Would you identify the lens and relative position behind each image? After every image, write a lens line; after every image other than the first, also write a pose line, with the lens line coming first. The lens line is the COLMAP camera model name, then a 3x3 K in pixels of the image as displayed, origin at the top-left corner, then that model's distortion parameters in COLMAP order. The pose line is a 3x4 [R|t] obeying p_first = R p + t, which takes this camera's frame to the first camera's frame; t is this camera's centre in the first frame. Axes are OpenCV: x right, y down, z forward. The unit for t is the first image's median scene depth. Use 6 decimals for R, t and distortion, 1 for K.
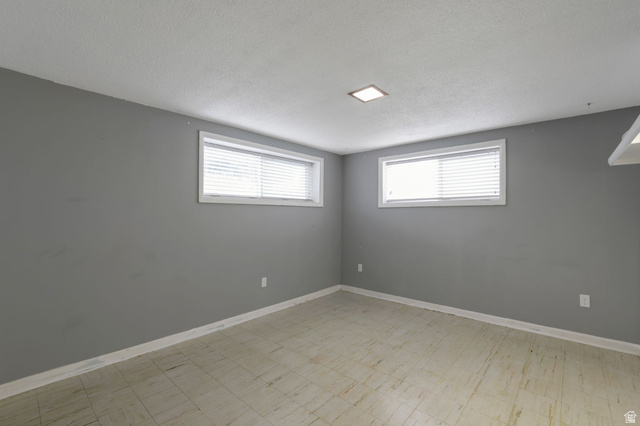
lens RADIAL K [[283.0, 0, 320.5], [0, 283.0, 213.7], [0, 0, 1]] dist [-0.015778, 0.000570]
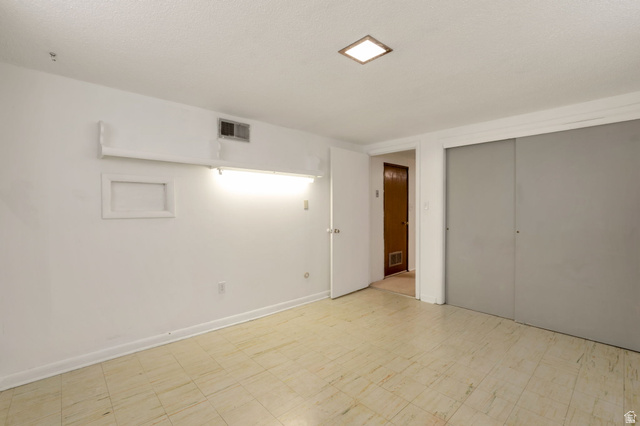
lens RADIAL K [[283.0, 0, 319.4], [0, 283.0, 212.1], [0, 0, 1]] dist [-0.015778, 0.000570]
pose [[-0.995123, -0.004950, 0.098517, 0.231644], [-0.003720, 0.999913, 0.012670, 0.008970], [-0.098571, 0.012242, -0.995055, 1.903267]]
